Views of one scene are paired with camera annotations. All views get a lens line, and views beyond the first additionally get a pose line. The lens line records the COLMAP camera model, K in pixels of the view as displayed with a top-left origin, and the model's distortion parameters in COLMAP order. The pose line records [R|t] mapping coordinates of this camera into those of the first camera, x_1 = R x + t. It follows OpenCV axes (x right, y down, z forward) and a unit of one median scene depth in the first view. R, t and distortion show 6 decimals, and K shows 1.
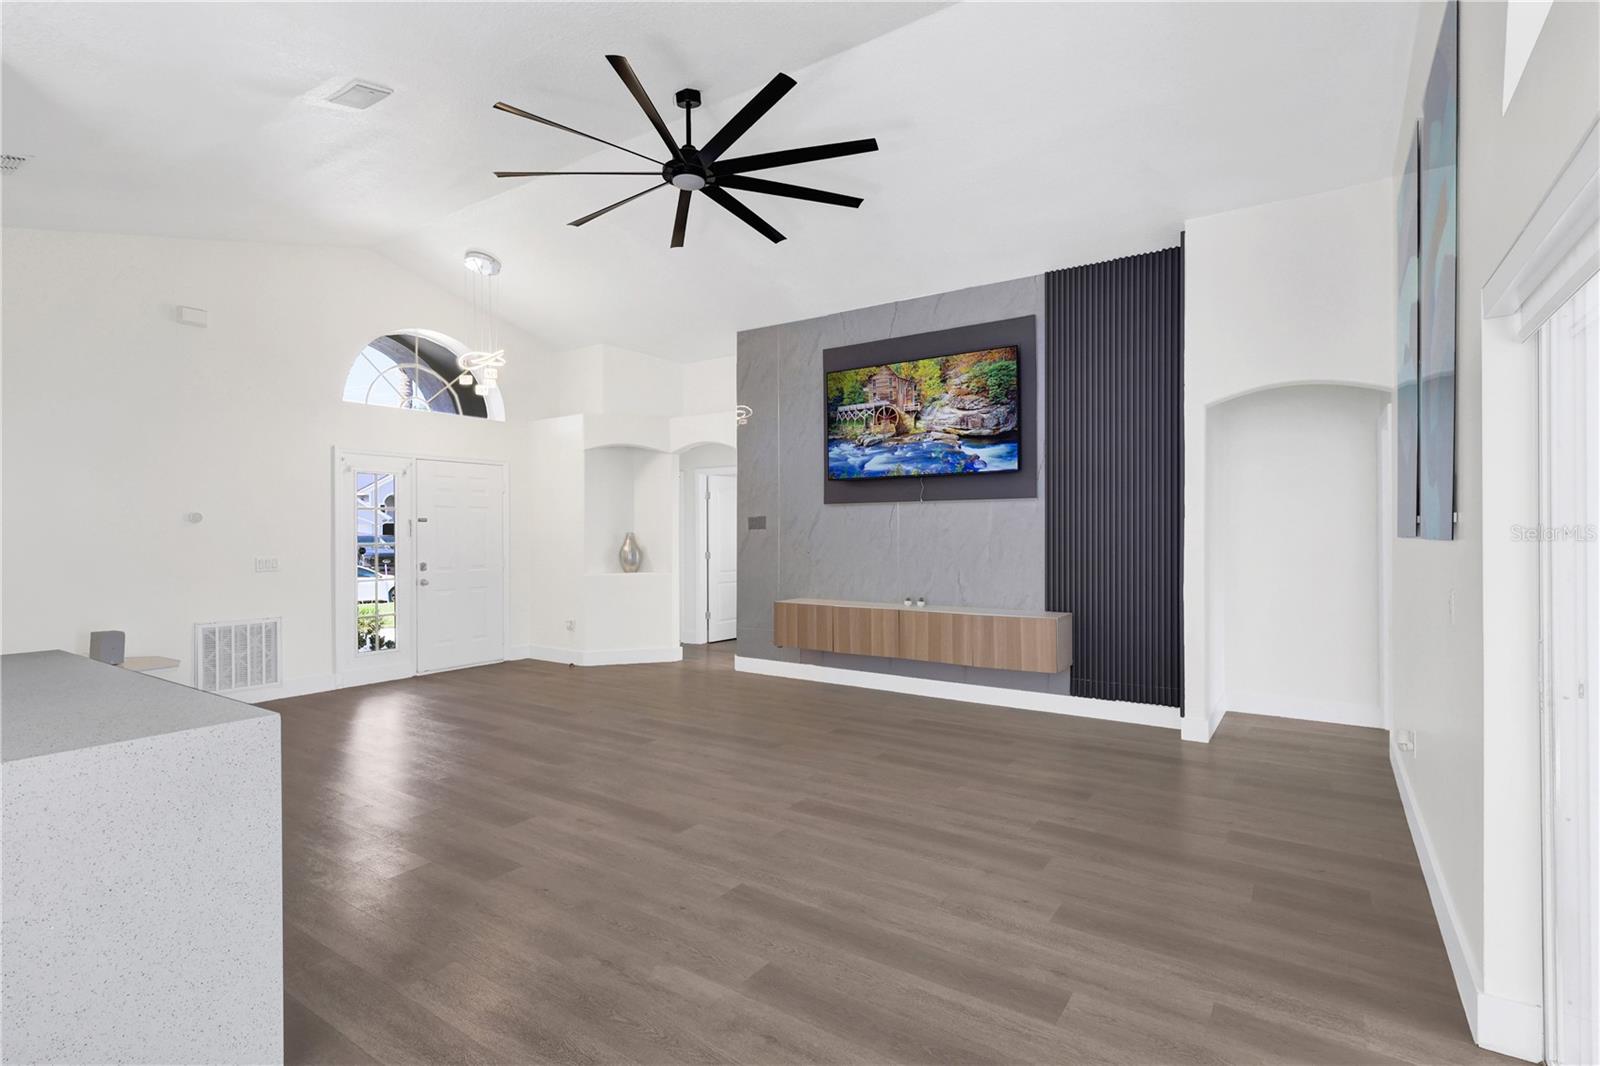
lens RADIAL K [[757.0, 0, 800.0], [0, 757.0, 533.0], [0, 0, 1]] dist [0.000859, -0.000261]
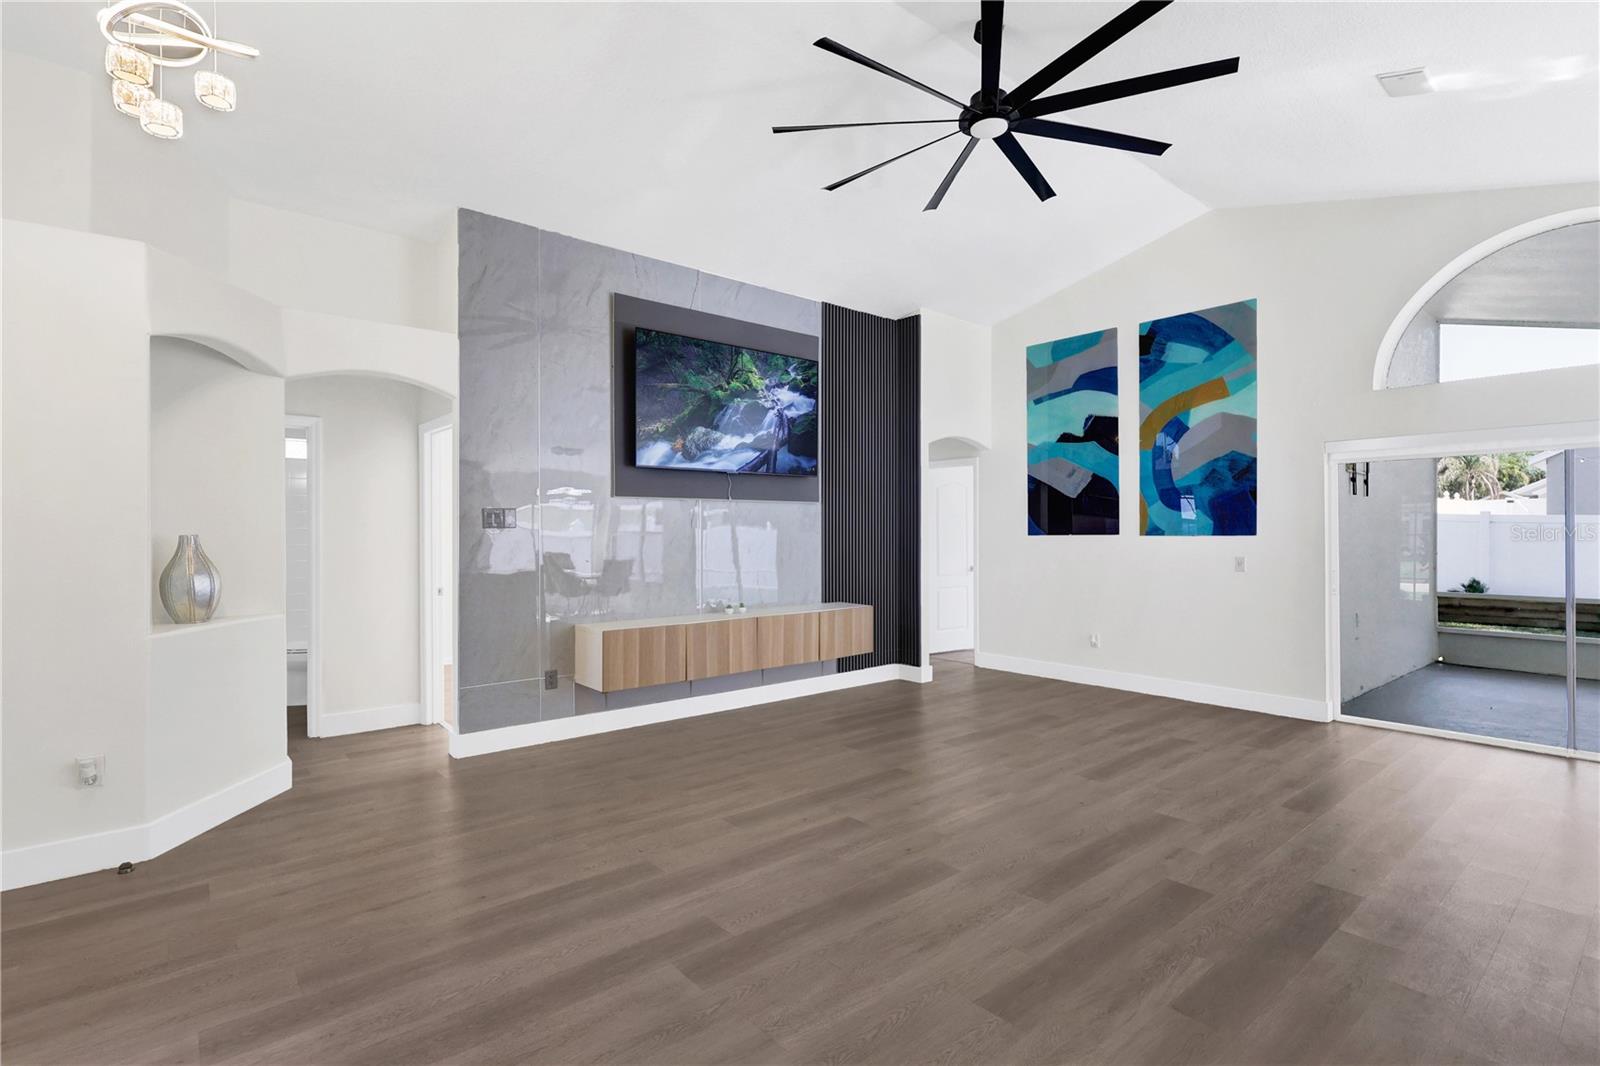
lens RADIAL K [[778.0, 0, 791.1], [0, 778.0, 530.5], [0, 0, 1]] dist [0.001768, 0.000230]
pose [[0.267948, 0.003927, 0.963425, -0.905195], [0.004650, 0.999975, -0.005370, 0.001803], [-0.963422, 0.005919, 0.267923, 0.832484]]
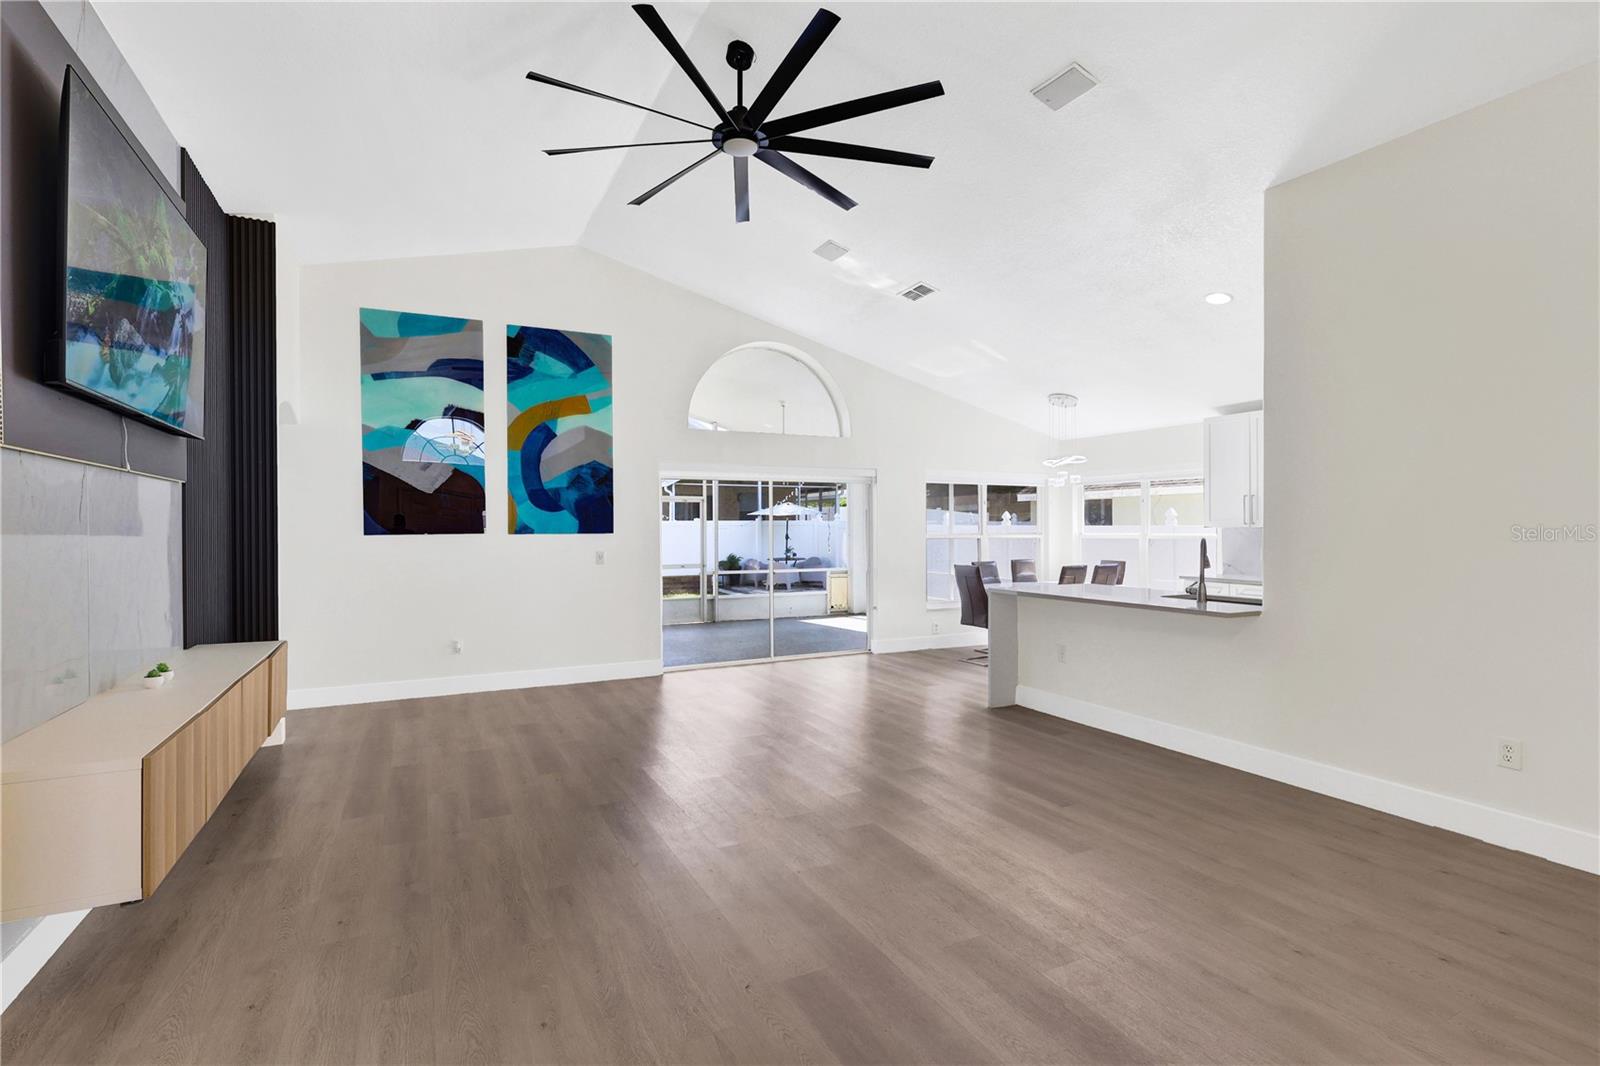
lens RADIAL K [[757.0, 0, 800.0], [0, 757.0, 533.0], [0, 0, 1]] dist [0.000859, -0.000261]
pose [[-0.873229, 0.002314, 0.487305, -0.551636], [0.006052, 0.999963, 0.006096, -0.000541], [-0.487273, 0.008272, -0.873210, 1.499321]]
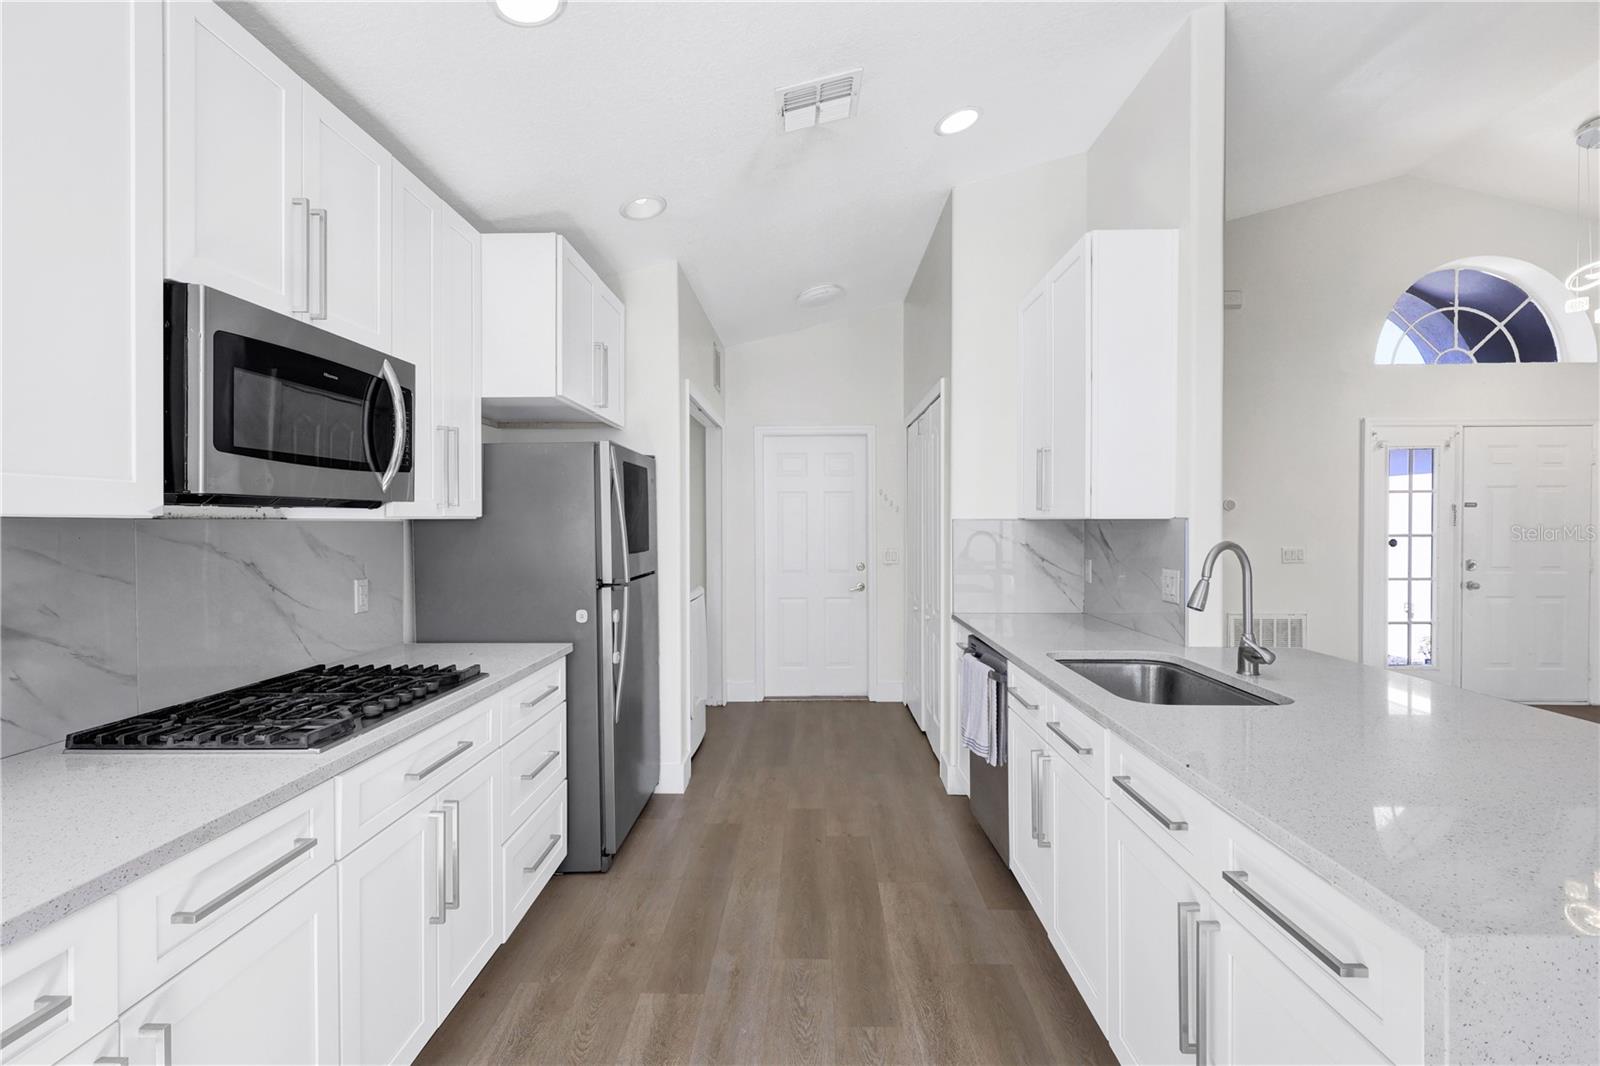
lens RADIAL K [[757.0, 0, 800.0], [0, 757.0, 533.0], [0, 0, 1]] dist [0.000859, -0.000261]
pose [[0.547002, 0.010882, -0.837061, -0.319790], [-0.001630, 0.999927, 0.011935, 0.005312], [0.837130, -0.005164, 0.546980, -0.000573]]
